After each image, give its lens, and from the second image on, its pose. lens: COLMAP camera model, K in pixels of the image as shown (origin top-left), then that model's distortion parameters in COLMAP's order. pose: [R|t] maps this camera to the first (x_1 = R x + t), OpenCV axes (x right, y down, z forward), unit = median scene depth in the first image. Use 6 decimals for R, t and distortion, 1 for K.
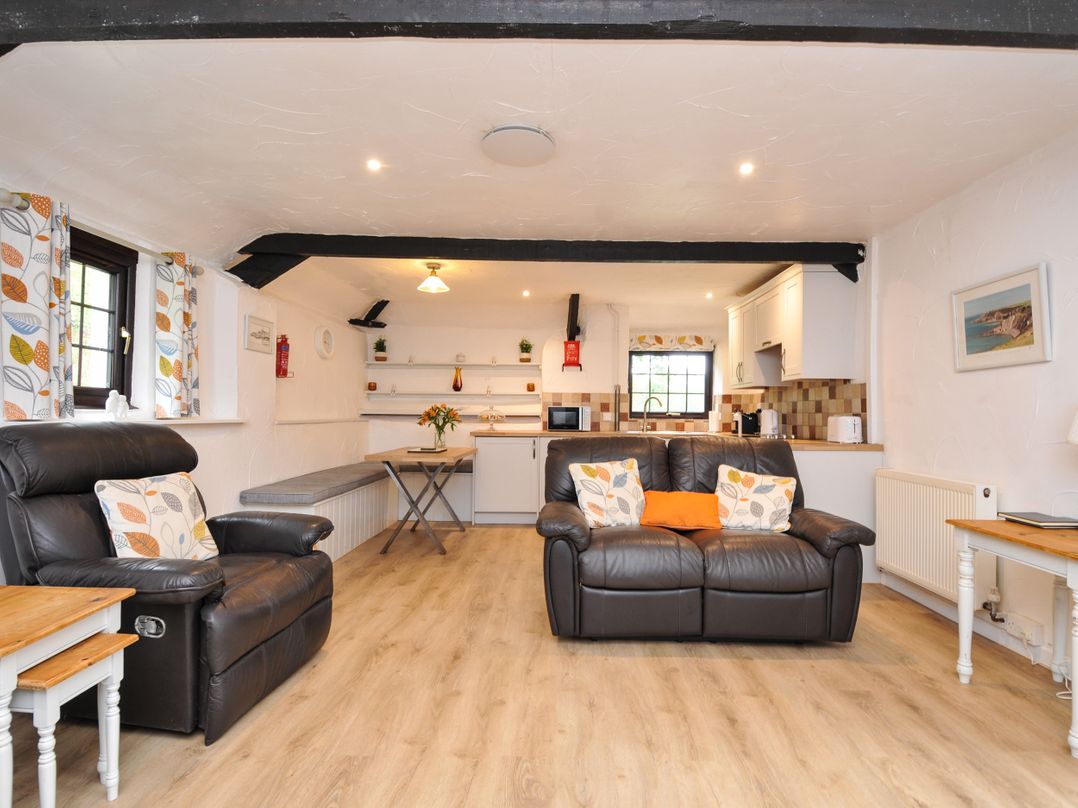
lens RADIAL K [[528.0, 0, 555.4], [0, 528.0, 406.6], [0, 0, 1]] dist [-0.036639, -0.001397]
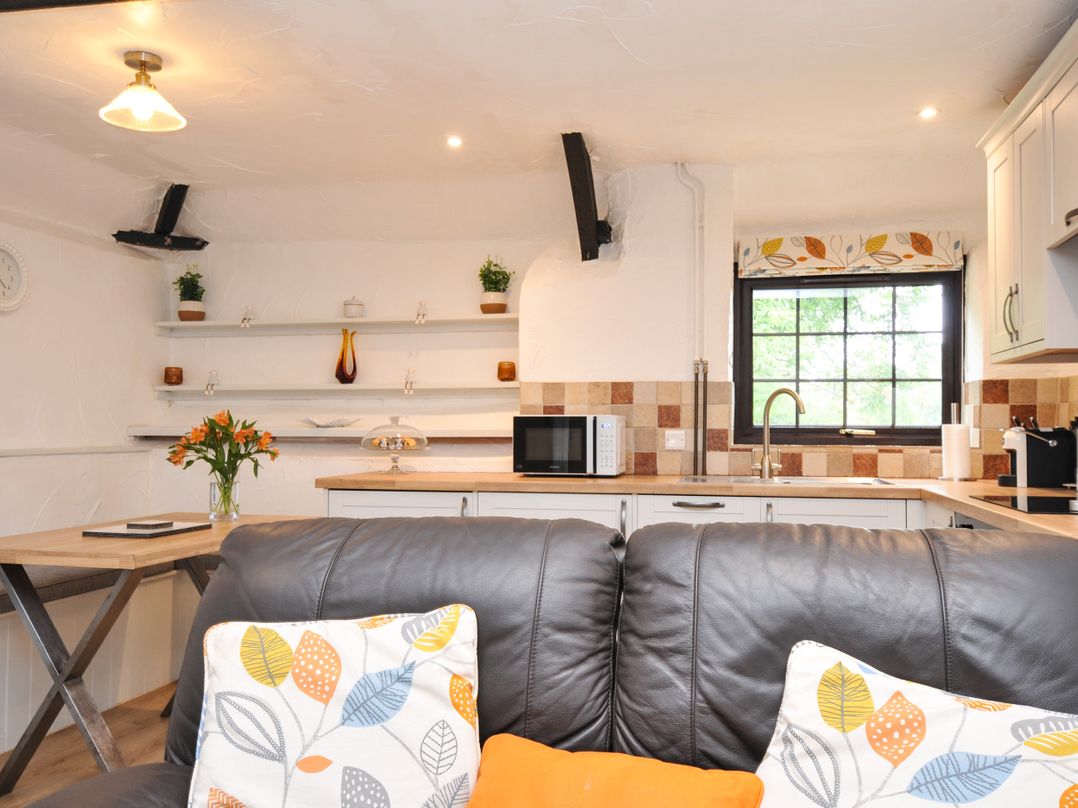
lens RADIAL K [[921.9, 0, 562.9], [0, 921.9, 404.0], [0, 0, 1]] dist [0.003837, 0.003130]
pose [[0.979537, -0.011937, -0.200910, 0.159136], [0.009196, 0.999852, -0.014567, 0.001346], [0.201054, 0.012422, 0.979501, 0.295102]]
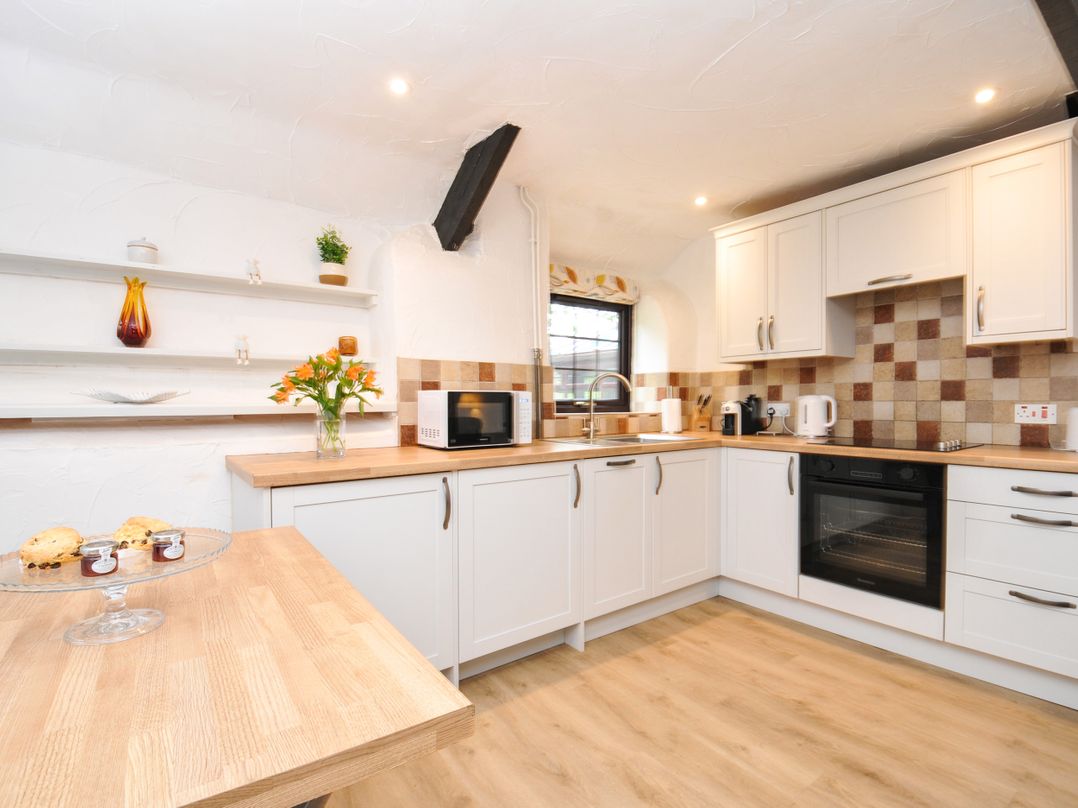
lens RADIAL K [[528.0, 0, 555.4], [0, 528.0, 406.6], [0, 0, 1]] dist [-0.036639, -0.001397]
pose [[0.789452, -0.017272, 0.613569, -0.187460], [0.000181, 0.999611, 0.027906, 0.000765], [-0.613812, -0.021919, 0.789148, 0.598509]]
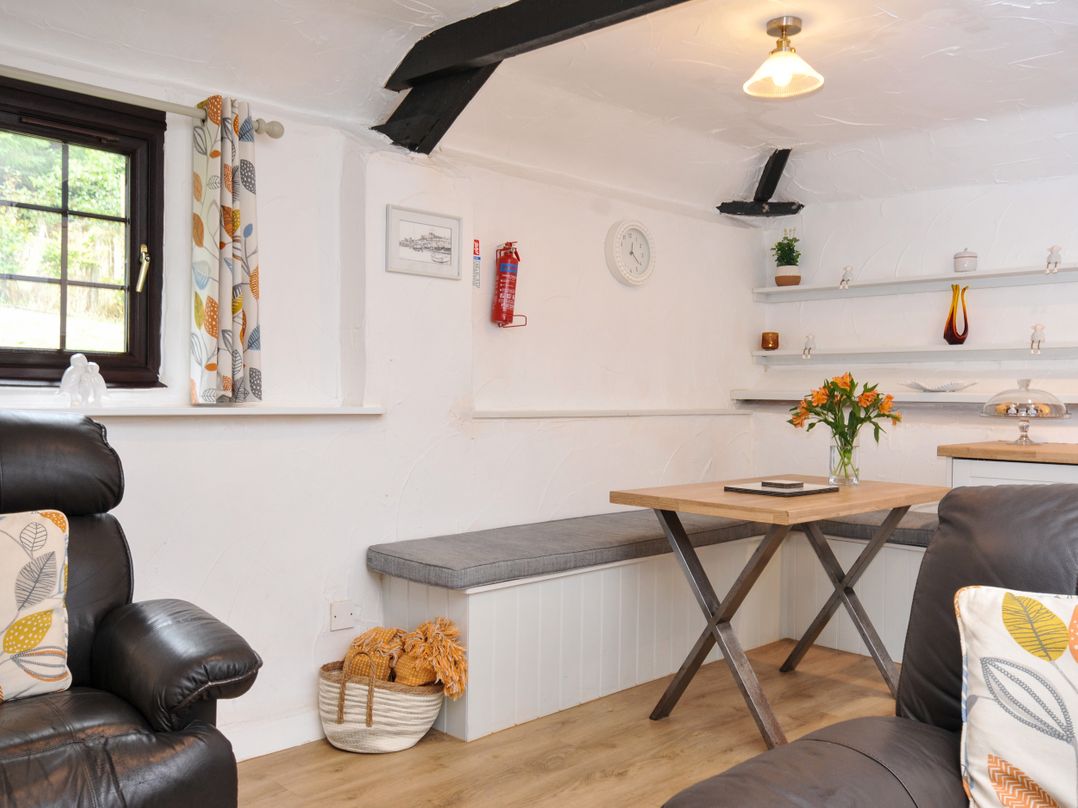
lens RADIAL K [[952.9, 0, 539.0], [0, 952.9, 404.0], [0, 0, 1]] dist [0.013083, -0.006926]
pose [[0.709611, 0.005902, -0.704569, 0.112405], [0.005834, 0.999881, 0.014251, 0.004780], [0.704569, -0.014223, 0.709492, 0.267686]]
